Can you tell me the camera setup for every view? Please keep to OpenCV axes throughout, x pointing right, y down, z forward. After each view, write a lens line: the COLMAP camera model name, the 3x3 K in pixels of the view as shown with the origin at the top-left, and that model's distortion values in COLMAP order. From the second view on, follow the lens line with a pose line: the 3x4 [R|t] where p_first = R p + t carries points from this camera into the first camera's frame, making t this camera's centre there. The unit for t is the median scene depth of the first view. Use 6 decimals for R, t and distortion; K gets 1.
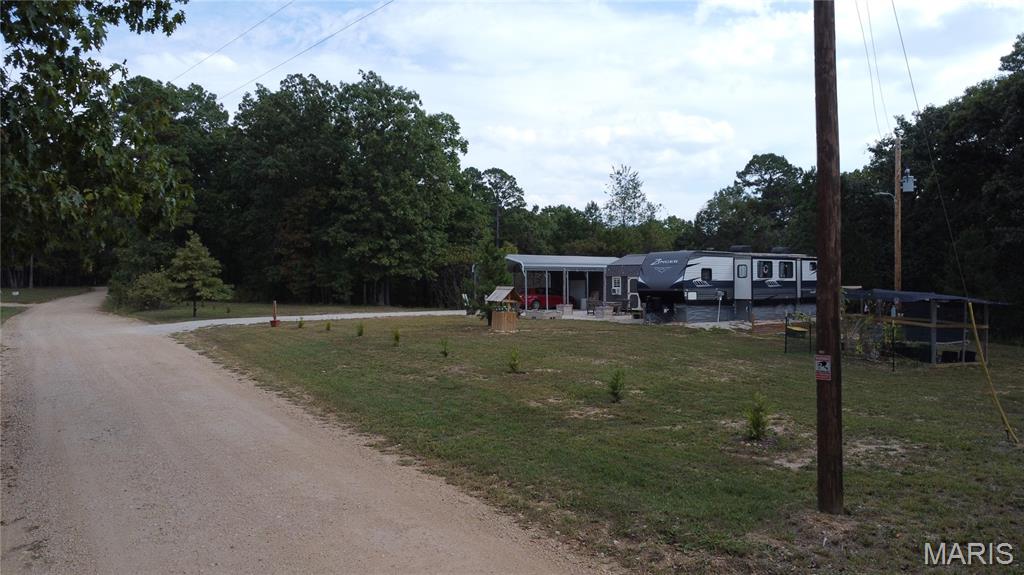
lens RADIAL K [[745.6, 0, 516.4], [0, 745.6, 293.6], [0, 0, 1]] dist [-0.033867, 0.000176]
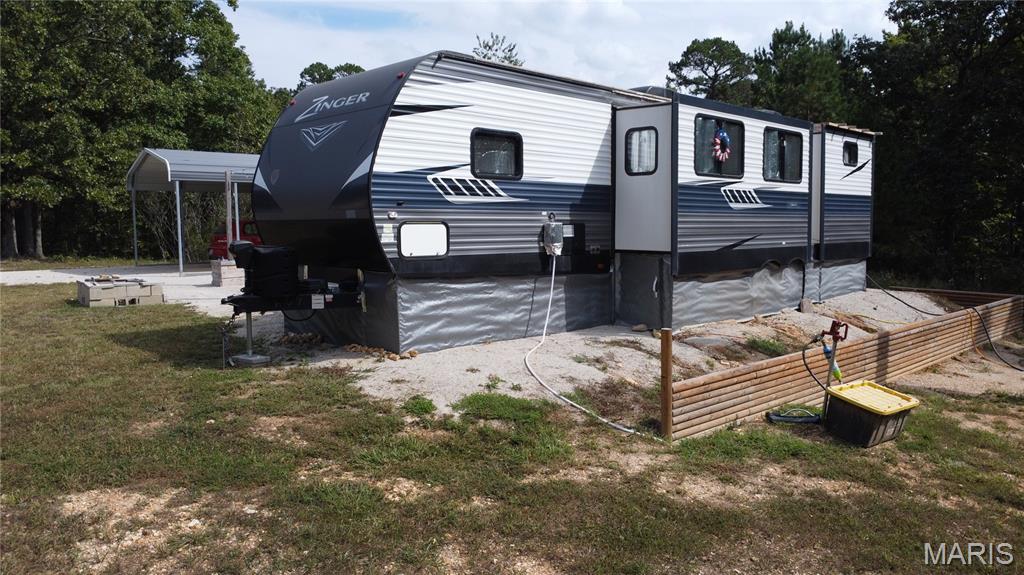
lens RADIAL K [[745.6, 0, 516.4], [0, 745.6, 293.6], [0, 0, 1]] dist [-0.033867, 0.000176]
pose [[0.996950, -0.006414, 0.077784, 0.222936], [0.000234, 0.996859, 0.079197, 0.001233], [-0.078048, -0.078937, 0.993820, 0.684107]]
